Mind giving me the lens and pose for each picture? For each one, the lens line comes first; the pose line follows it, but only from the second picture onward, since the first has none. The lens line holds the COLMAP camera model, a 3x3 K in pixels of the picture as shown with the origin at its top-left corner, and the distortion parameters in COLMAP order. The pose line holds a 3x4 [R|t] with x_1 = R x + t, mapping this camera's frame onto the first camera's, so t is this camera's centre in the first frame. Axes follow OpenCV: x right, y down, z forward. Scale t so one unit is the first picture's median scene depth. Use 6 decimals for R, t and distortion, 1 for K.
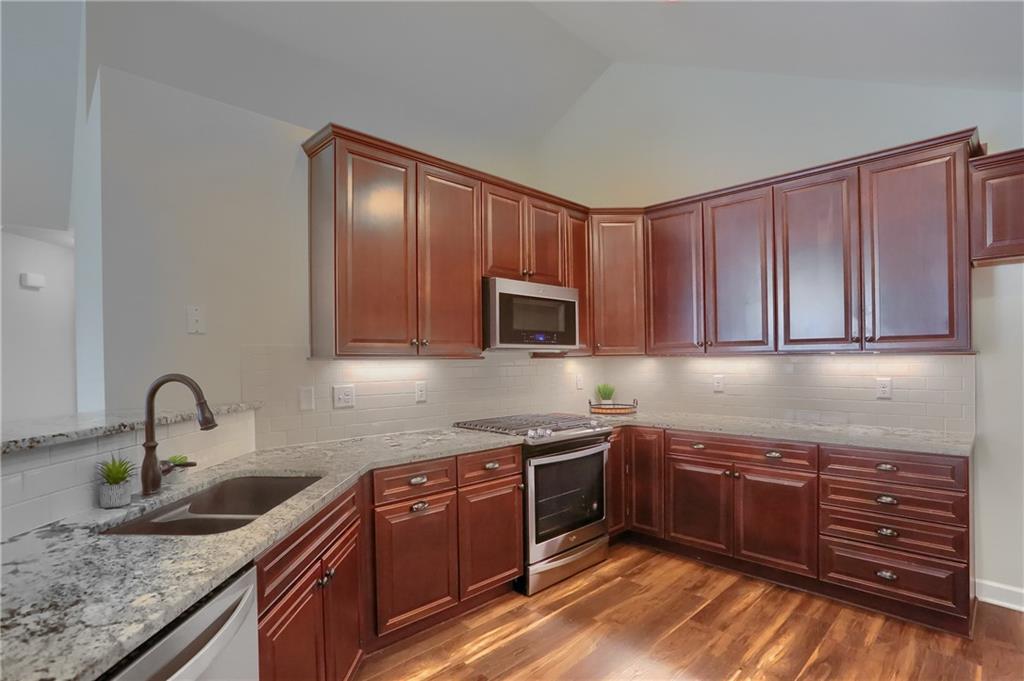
lens RADIAL K [[490.9, 0, 455.7], [0, 490.9, 356.3], [0, 0, 1]] dist [-0.000543, 0.000654]
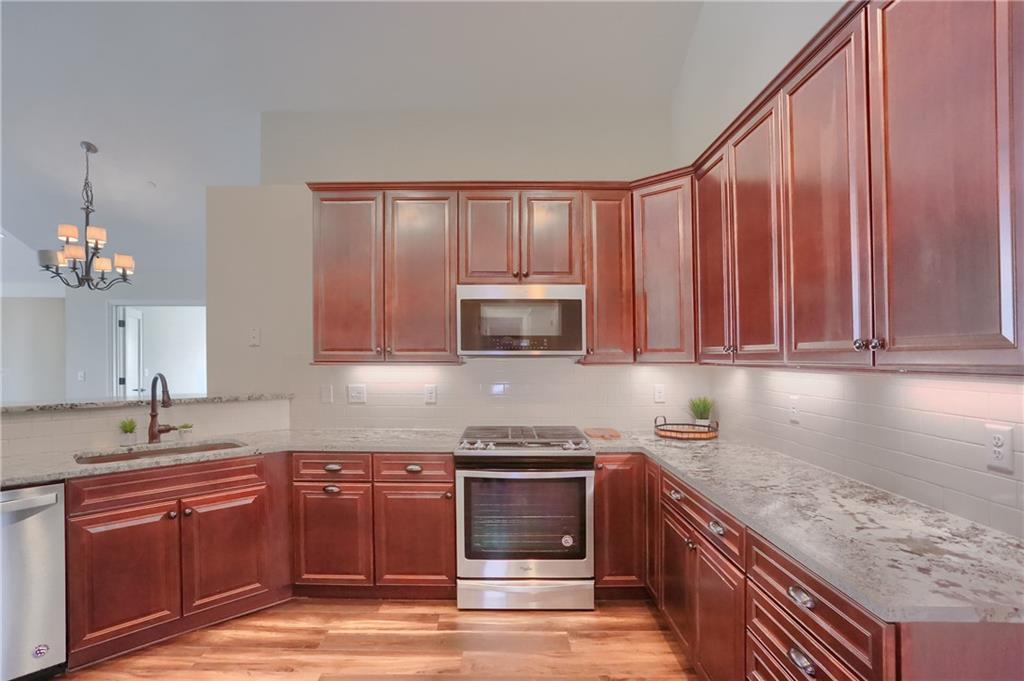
lens RADIAL K [[458.1, 0, 449.7], [0, 458.1, 352.9], [0, 0, 1]] dist [-0.004249, -0.000329]
pose [[0.739384, 0.002555, -0.673279, 0.750724], [-0.002137, 0.999997, 0.001448, -0.024105], [0.673280, 0.000368, 0.739387, 0.313494]]
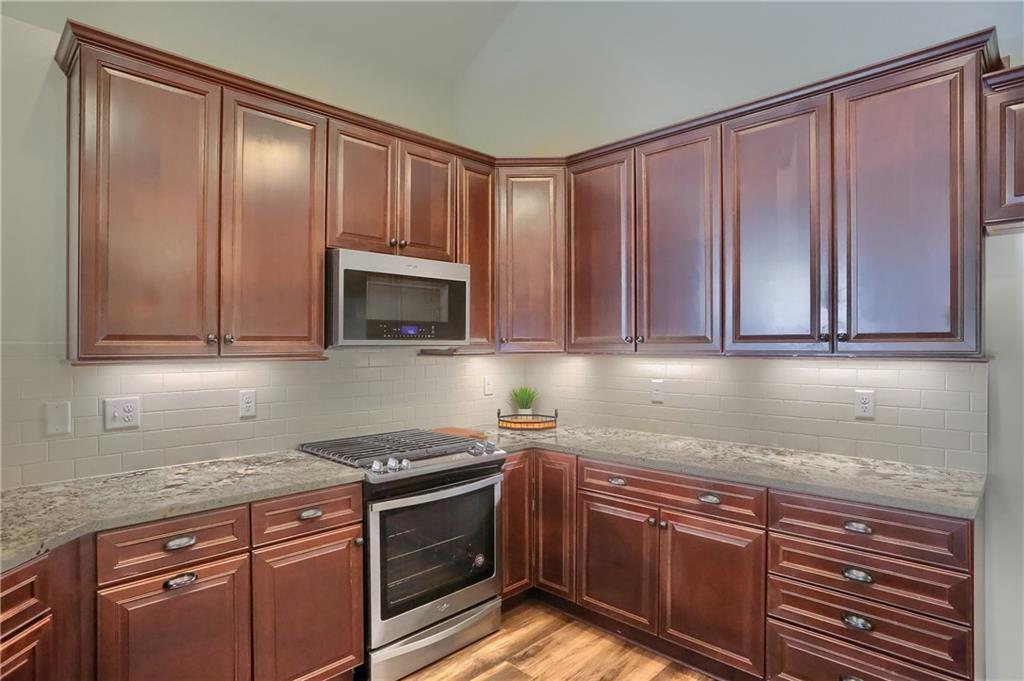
lens RADIAL K [[558.7, 0, 426.6], [0, 558.7, 346.7], [0, 0, 1]] dist [-0.000109, 0.000017]
pose [[0.999962, 0.002870, 0.008187, 0.221441], [-0.002934, 0.999965, 0.007827, -0.023898], [-0.008165, -0.007851, 0.999936, 0.188059]]
